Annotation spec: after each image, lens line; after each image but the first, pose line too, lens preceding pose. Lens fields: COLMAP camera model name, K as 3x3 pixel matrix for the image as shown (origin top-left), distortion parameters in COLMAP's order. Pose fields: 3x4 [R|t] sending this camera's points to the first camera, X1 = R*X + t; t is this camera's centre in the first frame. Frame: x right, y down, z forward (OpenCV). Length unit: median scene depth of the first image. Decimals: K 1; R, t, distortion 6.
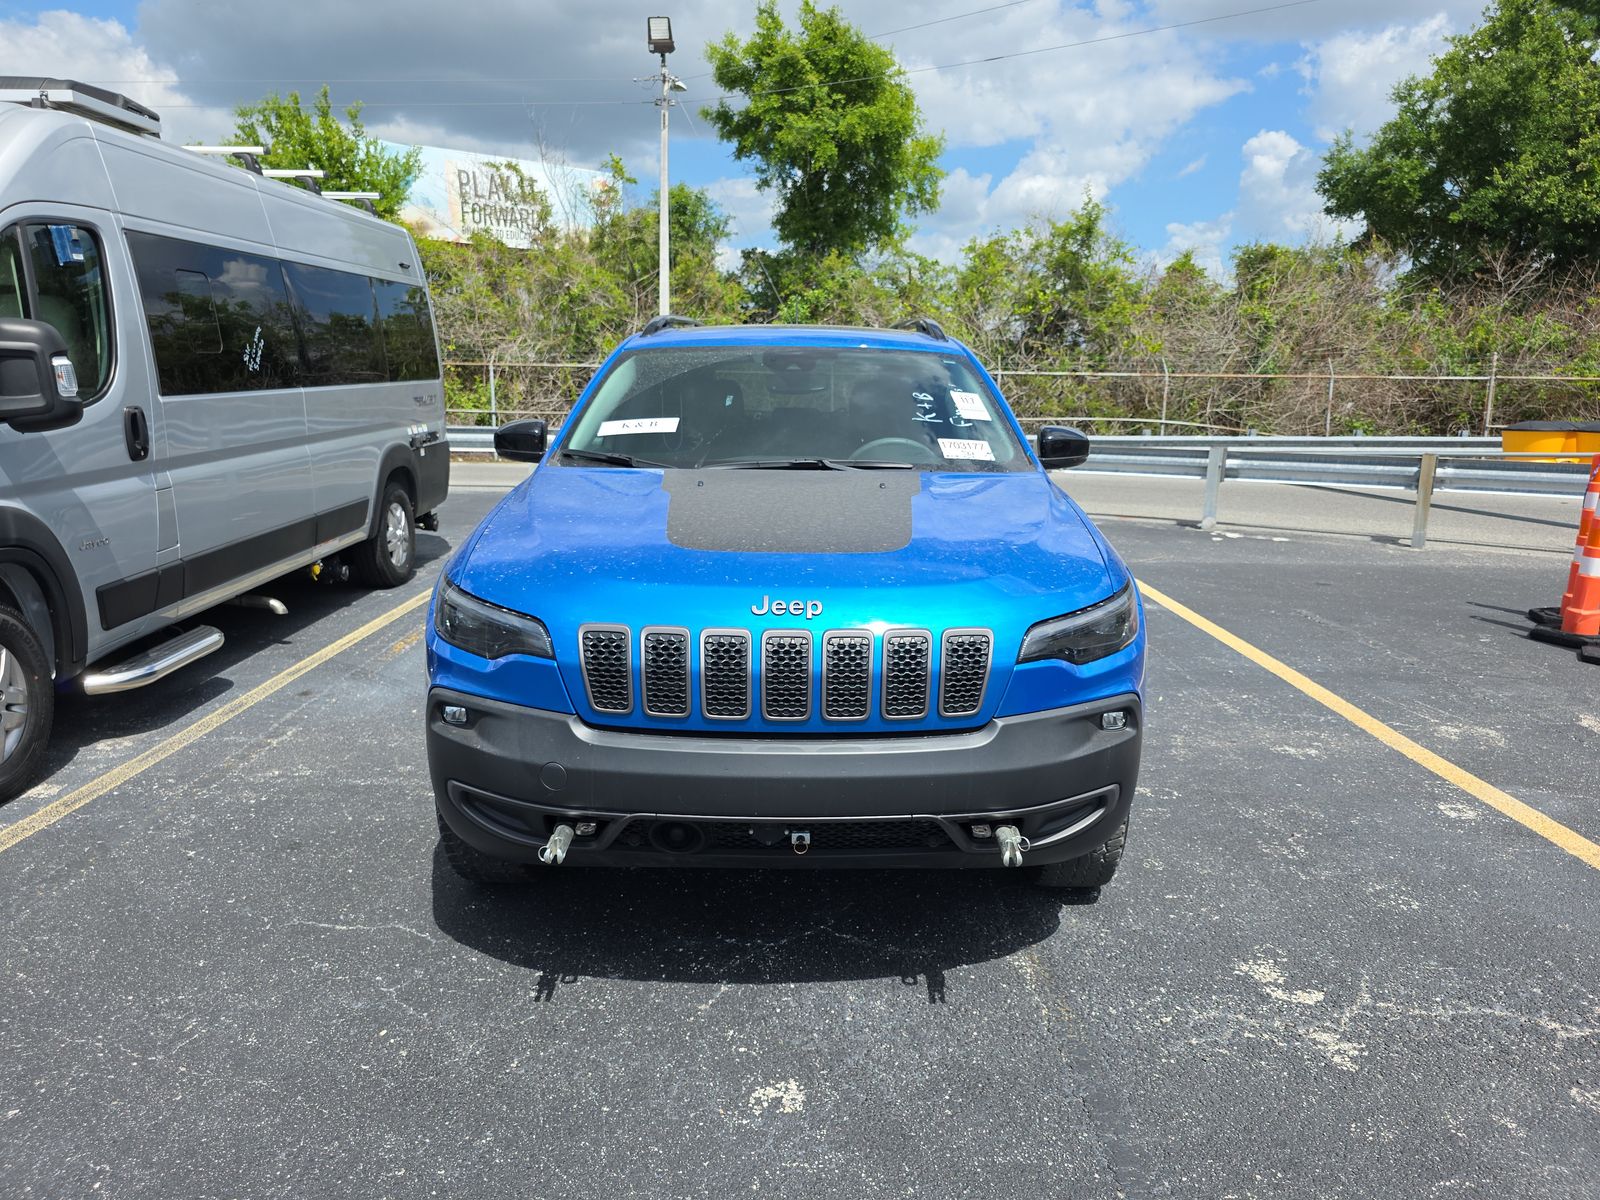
lens RADIAL K [[1070.1, 0, 813.8], [0, 1070.1, 614.5], [0, 0, 1]] dist [0.037231, -0.032373]
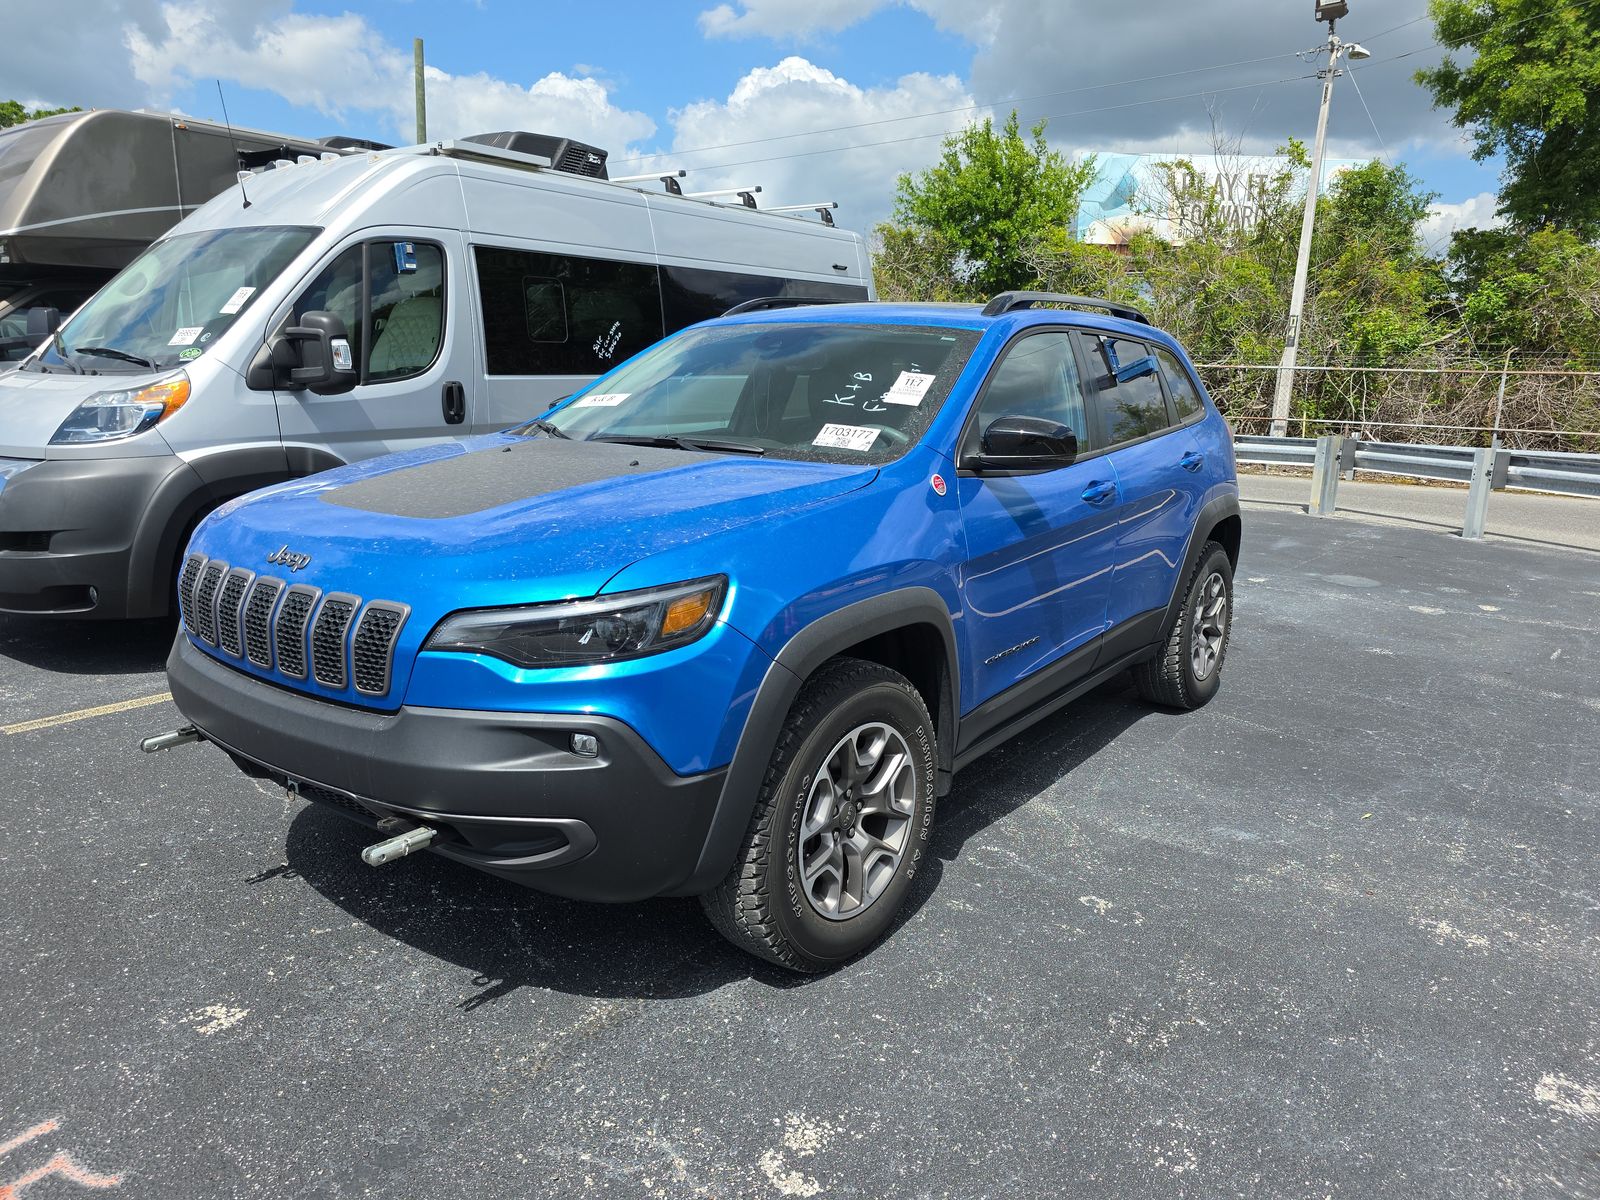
lens RADIAL K [[1070.1, 0, 804.1], [0, 1070.1, 596.4], [0, 0, 1]] dist [0.037231, -0.032373]
pose [[0.796144, 0.133142, -0.590278, 0.079698], [-0.144946, 0.989055, 0.027591, -0.005728], [0.587491, 0.063592, 0.806728, 0.036925]]
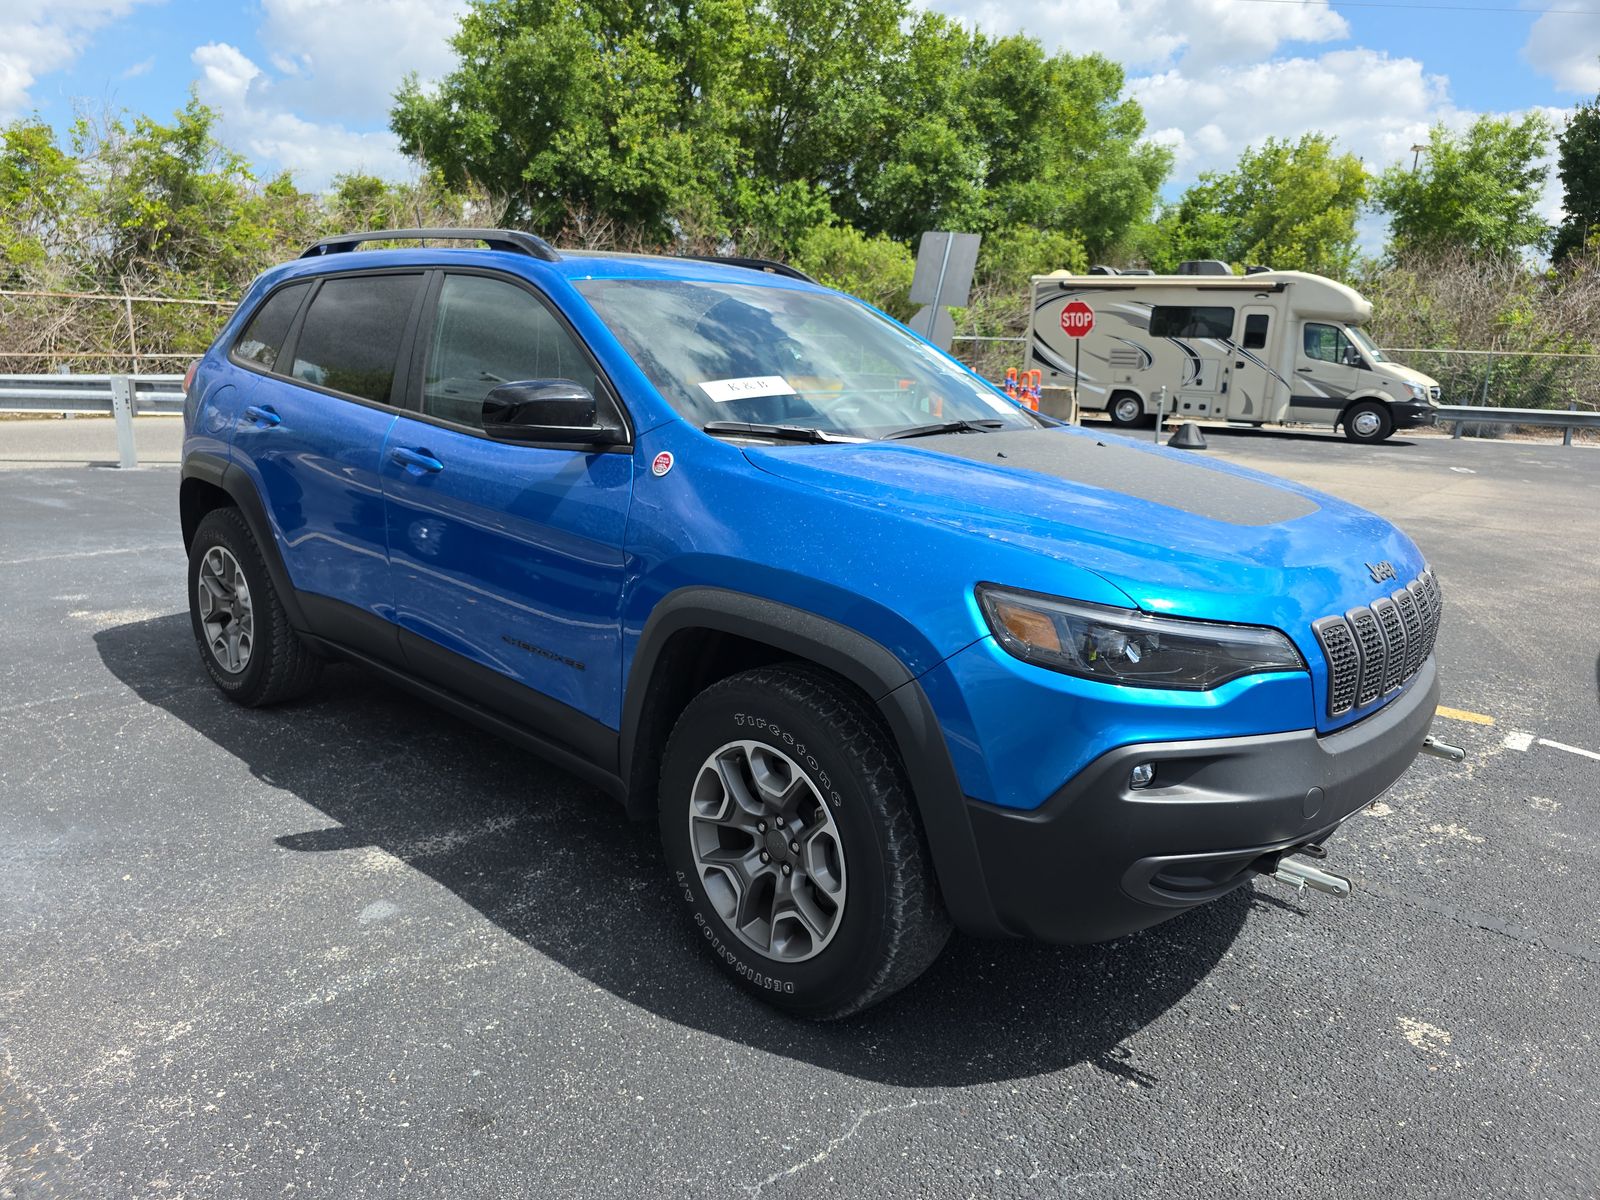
lens RADIAL K [[1070.1, 0, 798.2], [0, 1070.1, 598.9], [0, 0, 1]] dist [0.037231, -0.032373]
pose [[0.676959, -0.159171, 0.718604, -0.091135], [0.128016, 0.986918, 0.098005, -0.012255], [-0.724802, 0.025648, 0.688479, 0.056675]]
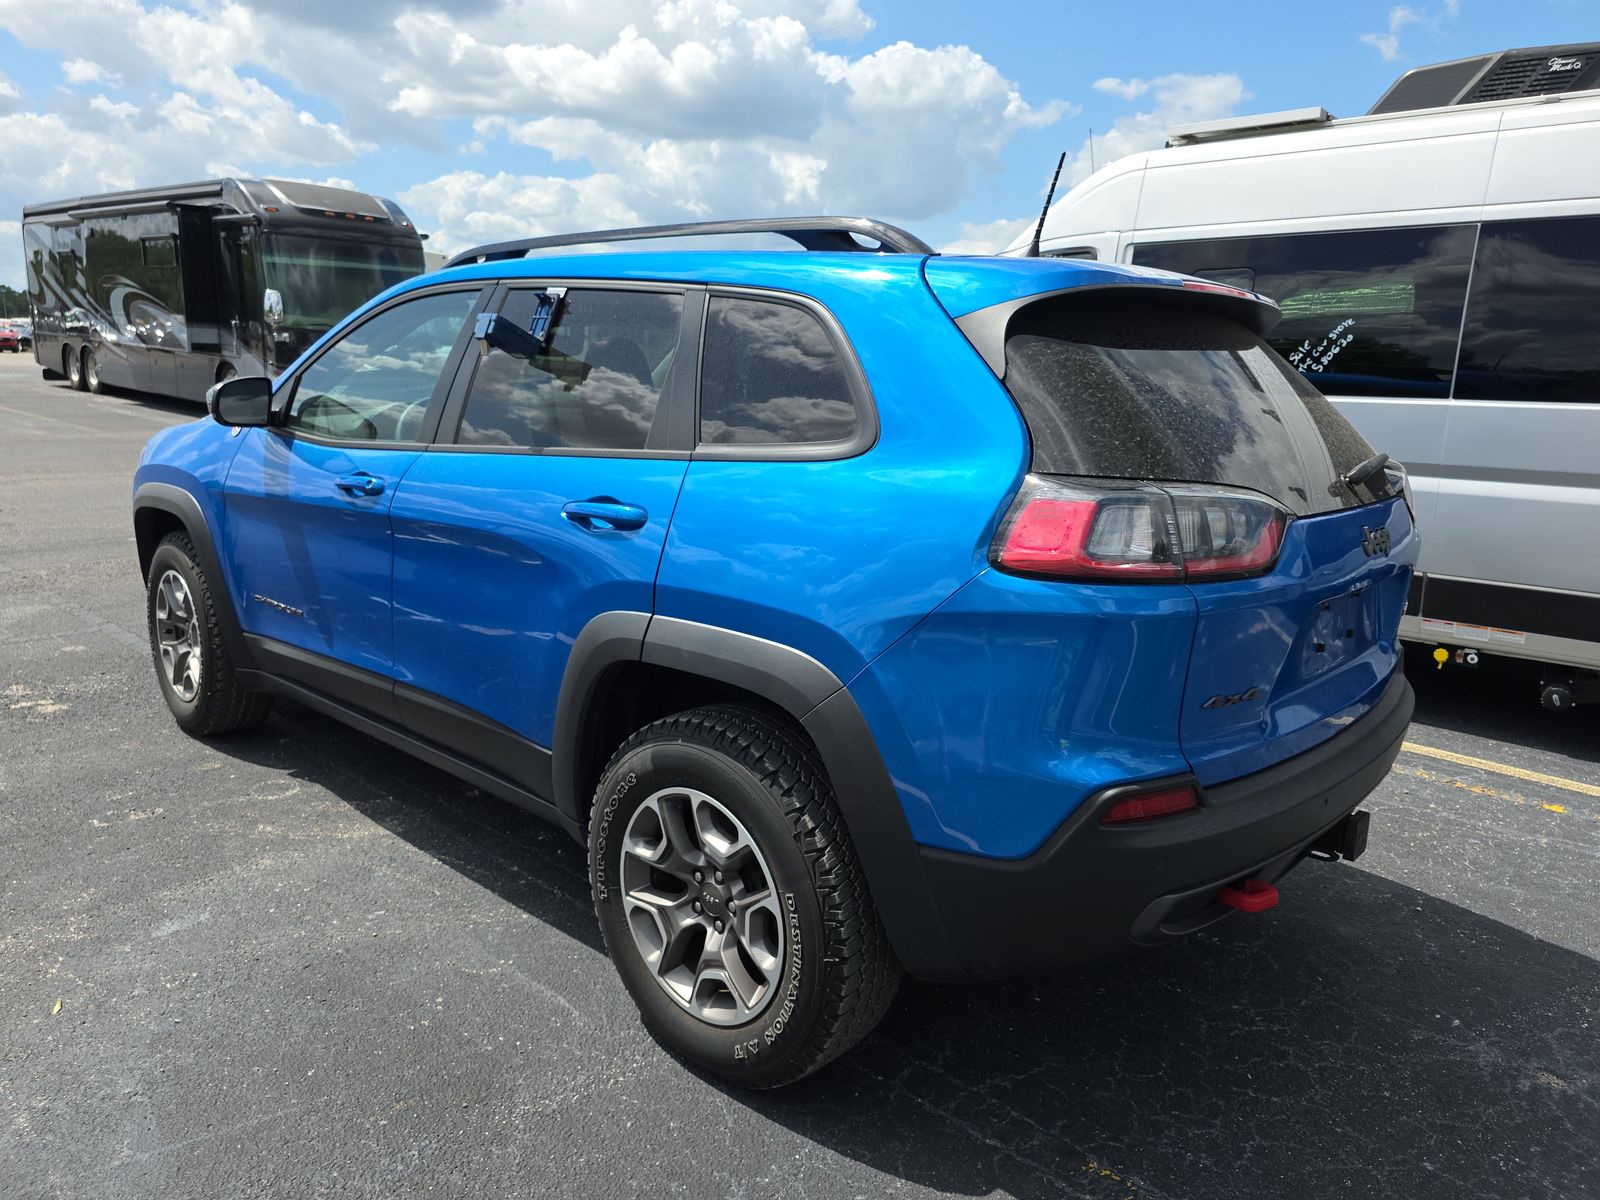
lens RADIAL K [[1070.1, 0, 797.7], [0, 1070.1, 600.1], [0, 0, 1]] dist [0.037231, -0.032373]
pose [[-0.664042, 0.136286, -0.735170, 0.080668], [-0.207141, 0.911230, 0.356024, -0.056314], [0.718429, 0.388699, -0.576865, 0.254888]]
